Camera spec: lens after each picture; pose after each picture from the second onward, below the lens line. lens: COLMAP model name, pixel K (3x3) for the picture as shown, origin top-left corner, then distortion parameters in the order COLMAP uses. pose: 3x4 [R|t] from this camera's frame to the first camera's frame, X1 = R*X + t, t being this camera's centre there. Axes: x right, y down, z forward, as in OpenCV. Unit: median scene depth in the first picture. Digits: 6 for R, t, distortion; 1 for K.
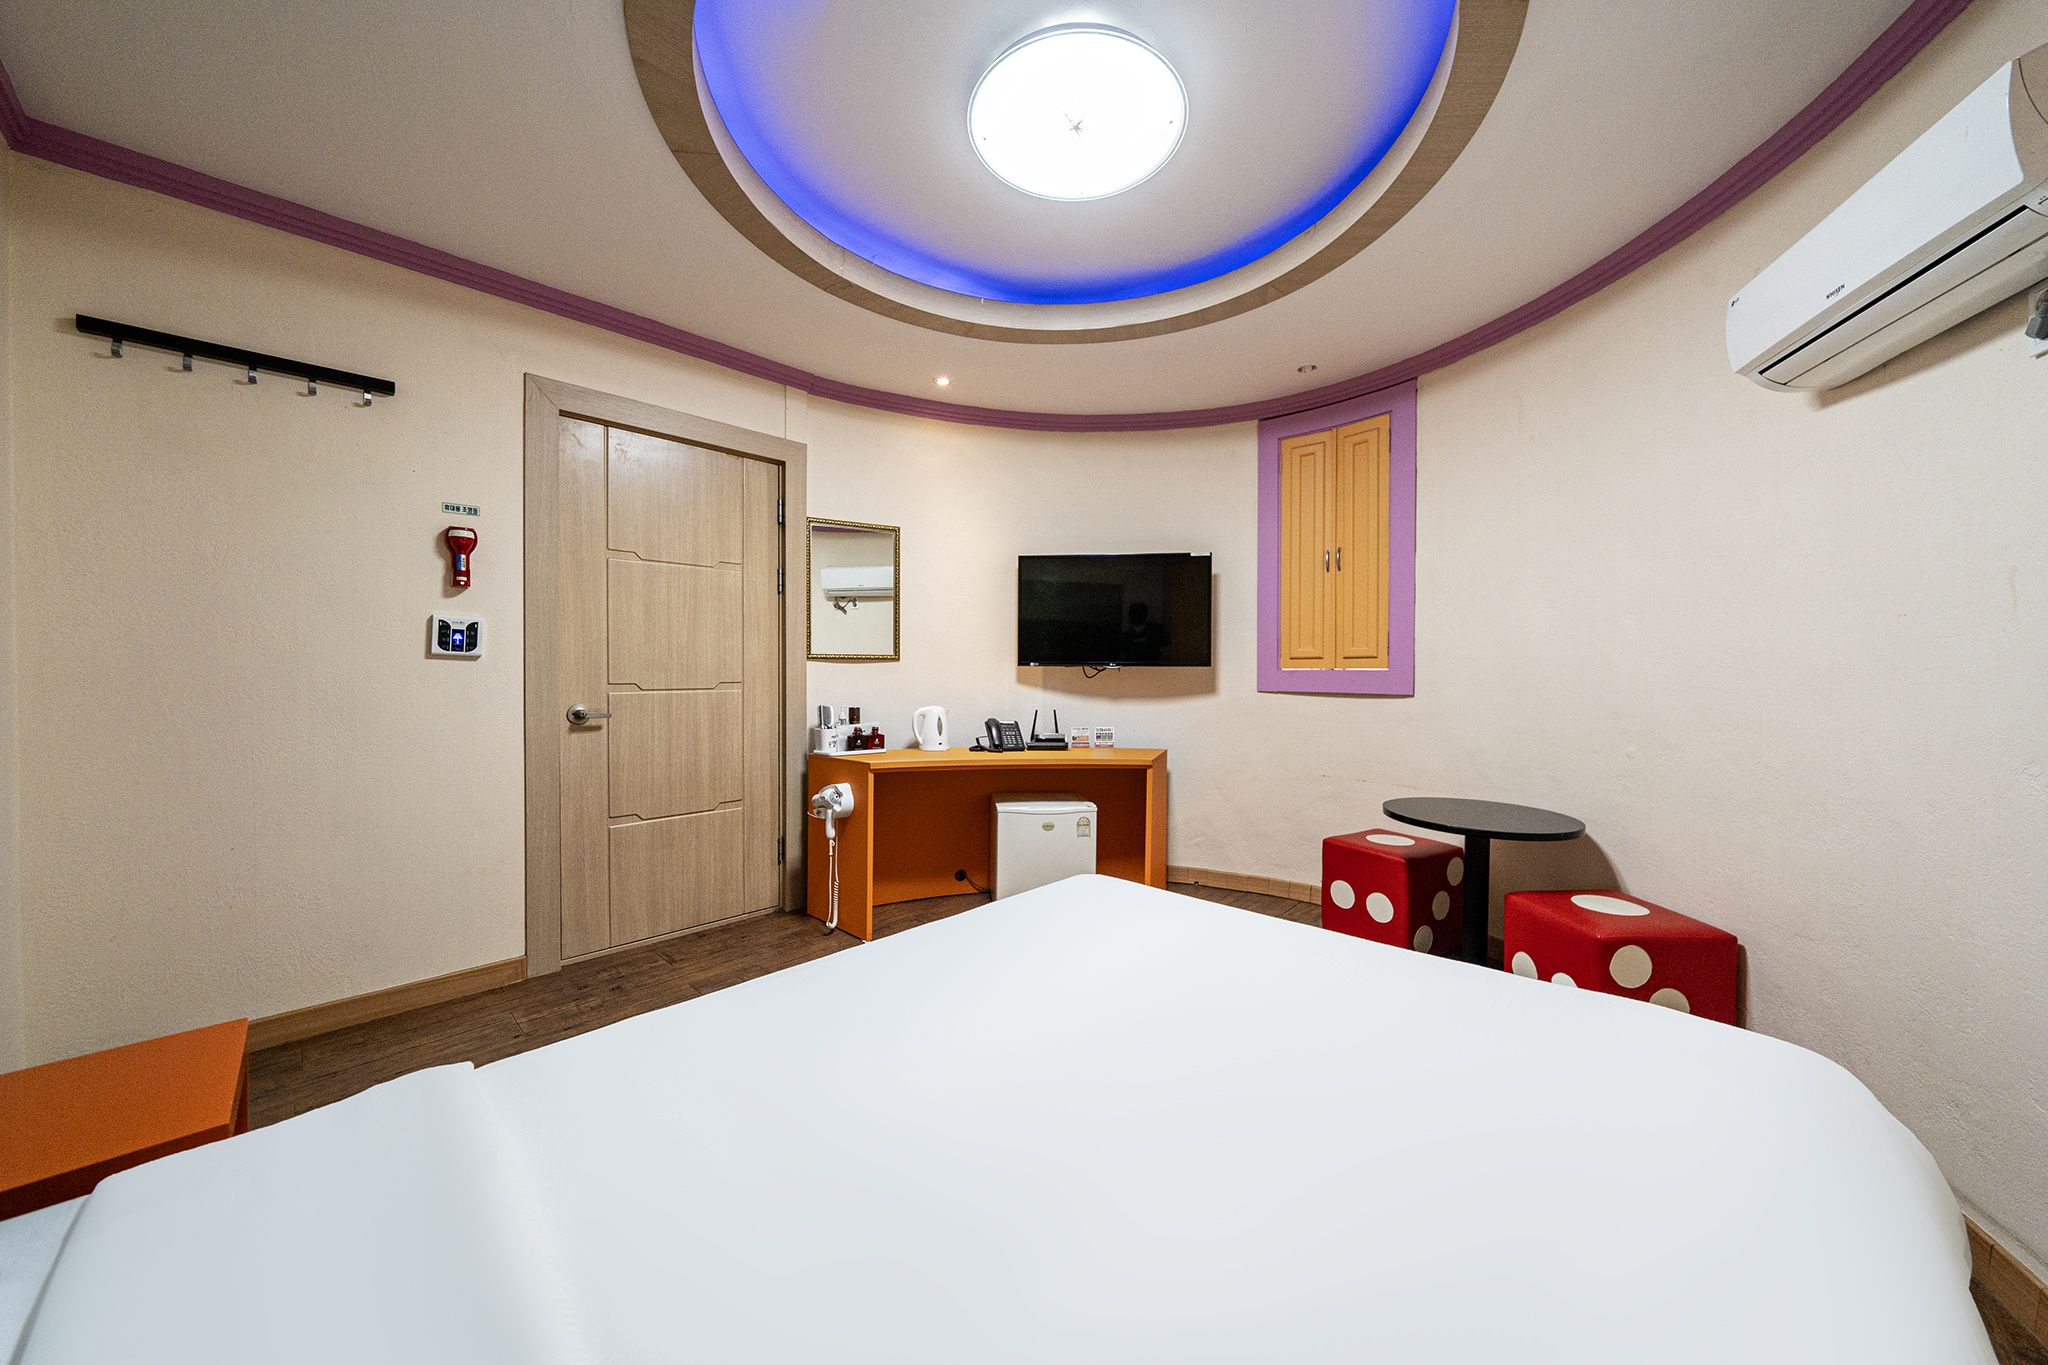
lens RADIAL K [[731.6, 0, 1024.0], [0, 731.6, 682.5], [0, 0, 1]] dist [-0.000167, -0.000075]
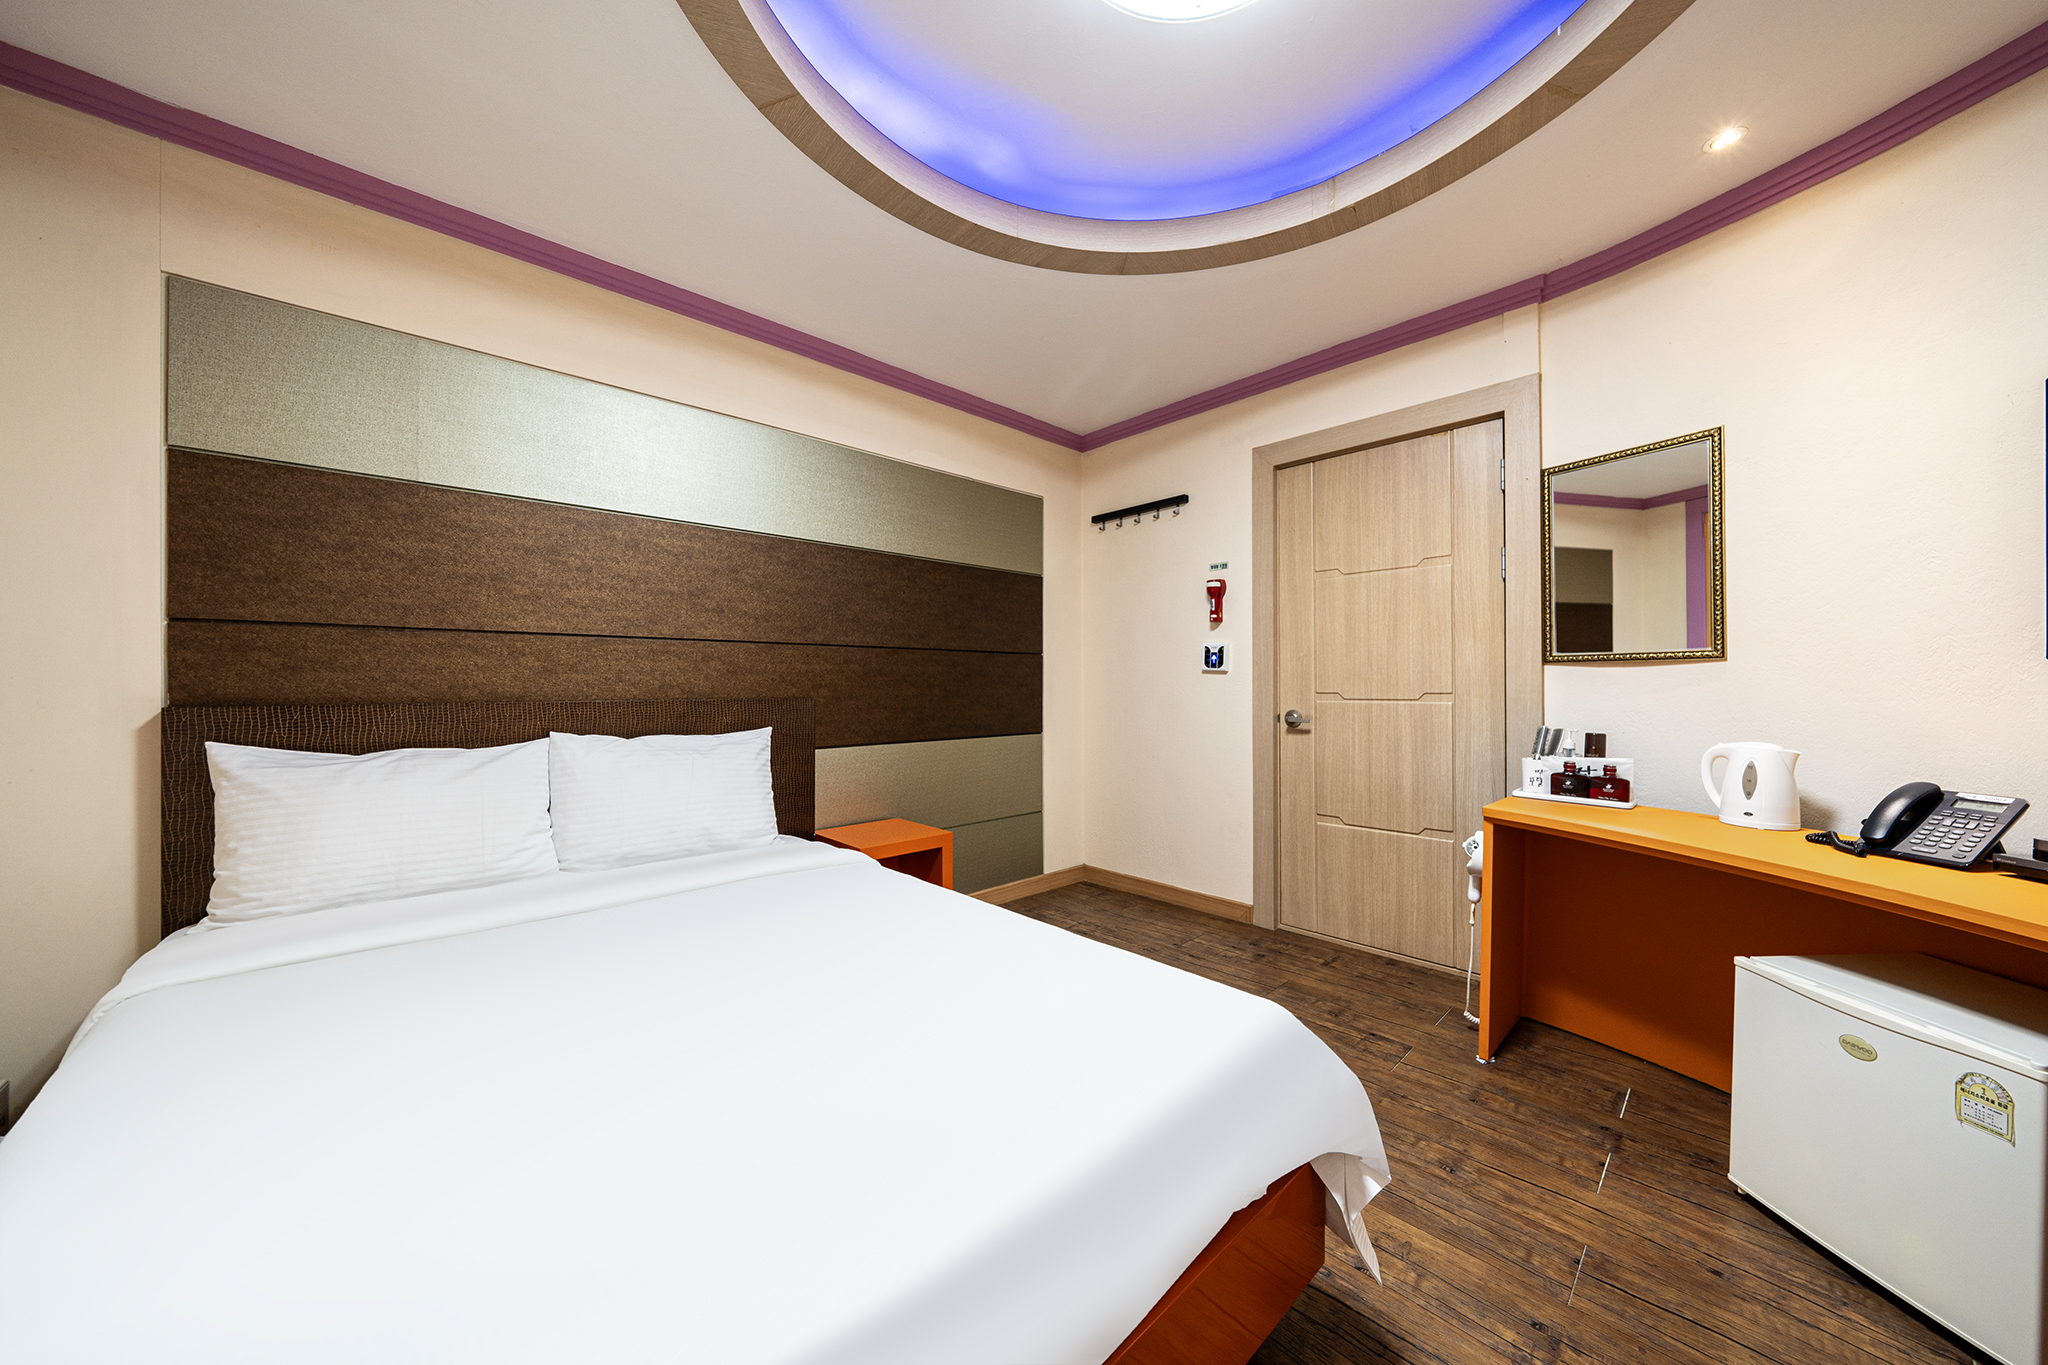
lens RADIAL K [[696.9, 0, 1026.7], [0, 696.9, 686.5], [0, 0, 1]] dist [-0.000638, -0.000096]
pose [[-0.053293, -0.001878, -0.998577, 0.512330], [-0.015308, 0.999882, -0.001063, 0.000162], [0.998462, 0.015230, -0.053315, 0.623662]]
